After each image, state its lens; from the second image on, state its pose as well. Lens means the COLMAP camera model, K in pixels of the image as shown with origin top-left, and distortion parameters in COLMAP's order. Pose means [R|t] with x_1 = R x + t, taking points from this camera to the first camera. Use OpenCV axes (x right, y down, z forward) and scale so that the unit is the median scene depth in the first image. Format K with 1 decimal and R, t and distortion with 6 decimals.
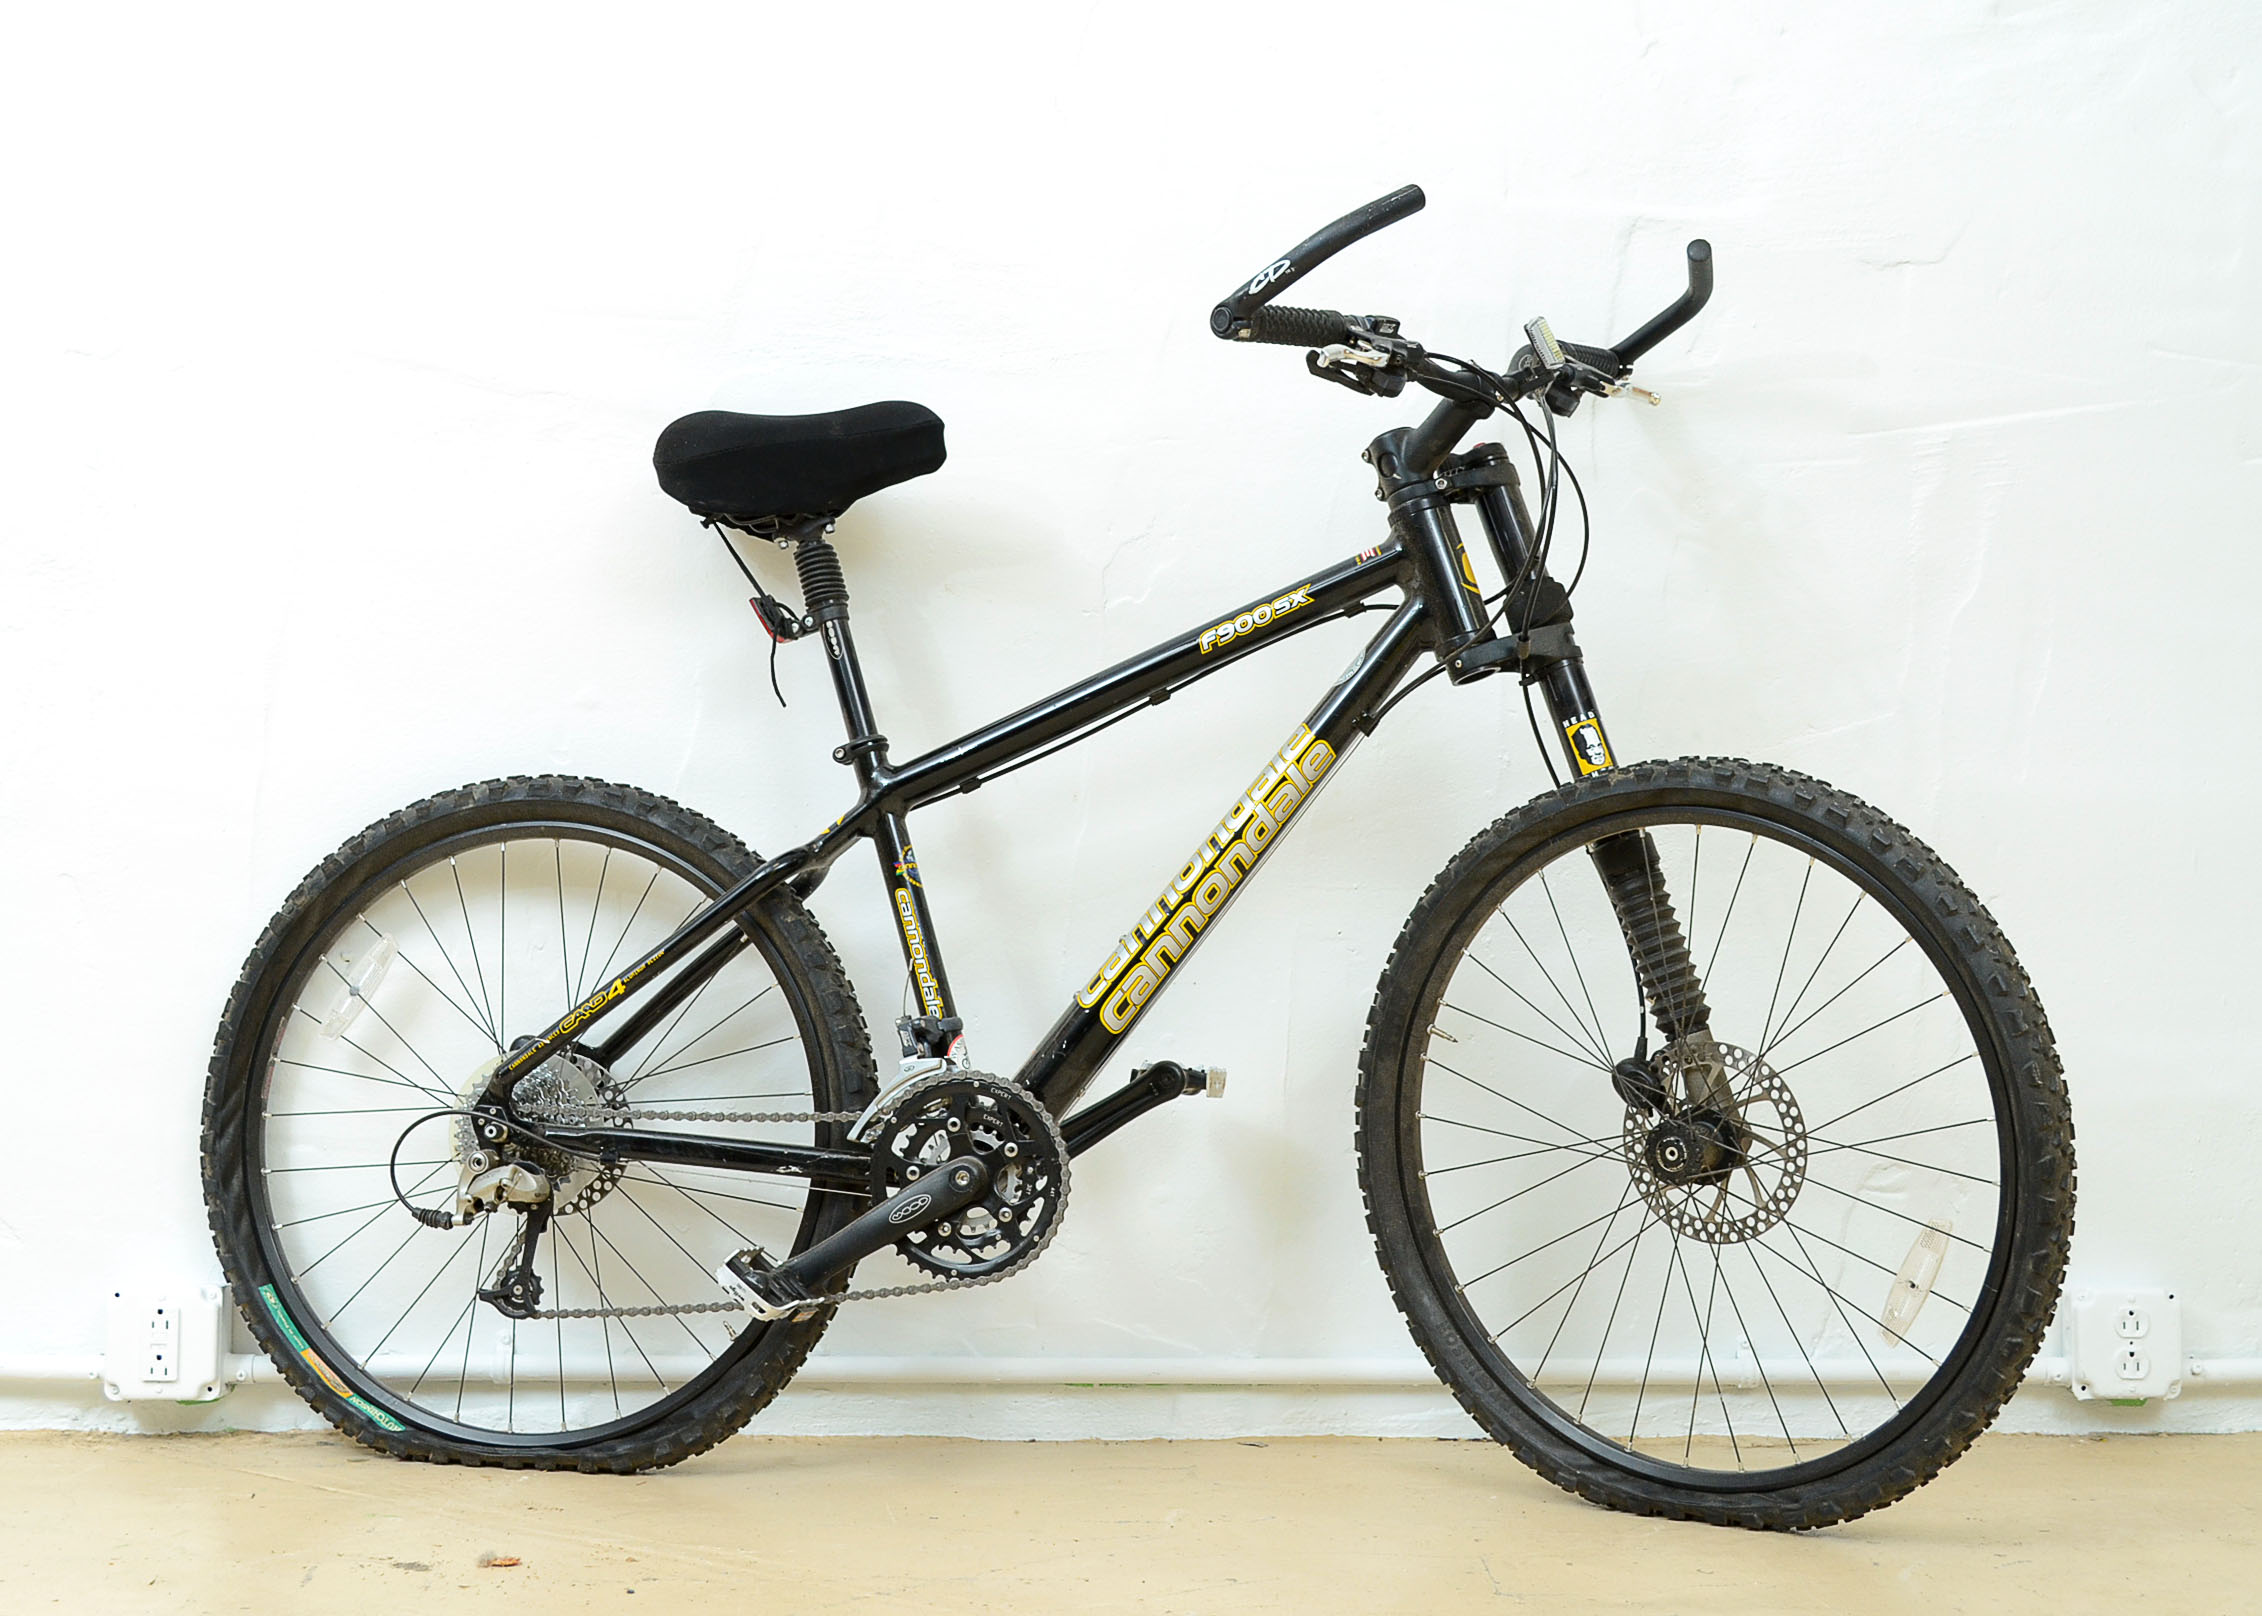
lens RADIAL K [[3019.0, 0, 1133.1], [0, 3019.0, 810.1], [0, 0, 1]] dist [0.001770, 0.000000]
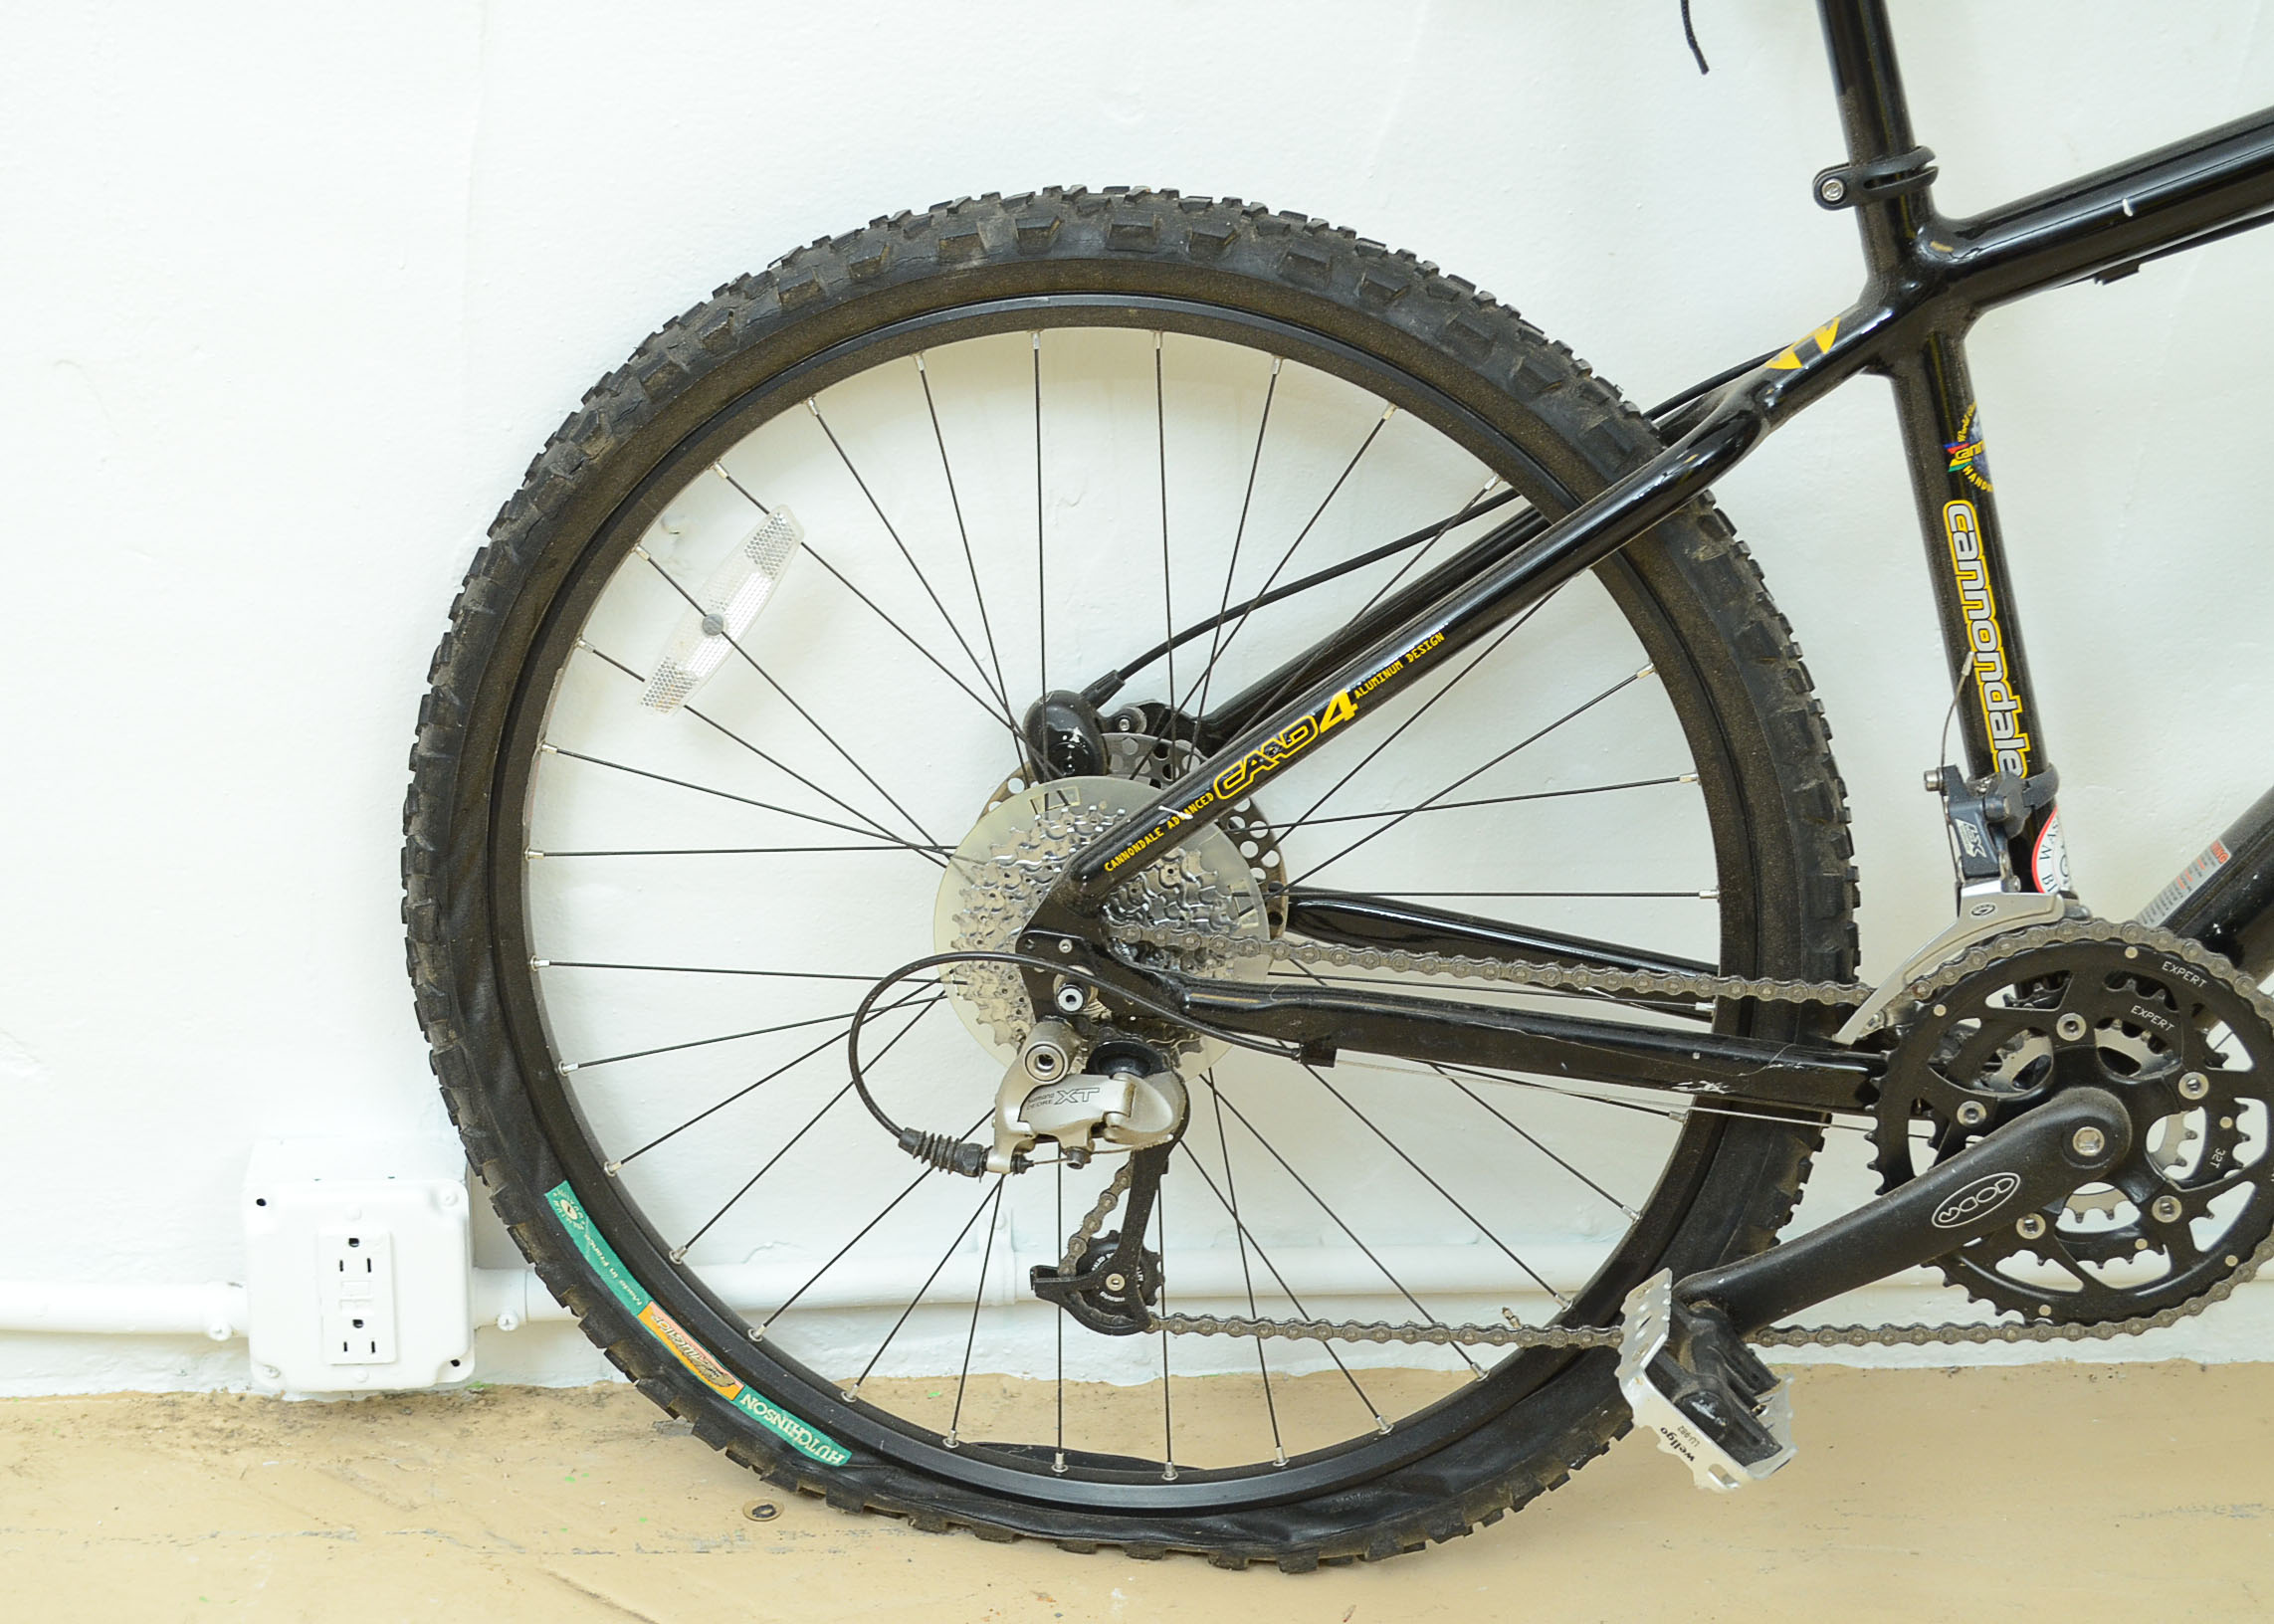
lens RADIAL K [[3589.1, 0, 1135.6], [0, 3589.1, 817.4], [0, 0, 1]] dist [-0.021908, 0.000000]
pose [[0.998728, 0.004346, 0.050230, -0.226274], [-0.023904, 0.917997, 0.395867, -0.140880], [-0.044391, -0.396565, 0.916933, 0.482900]]
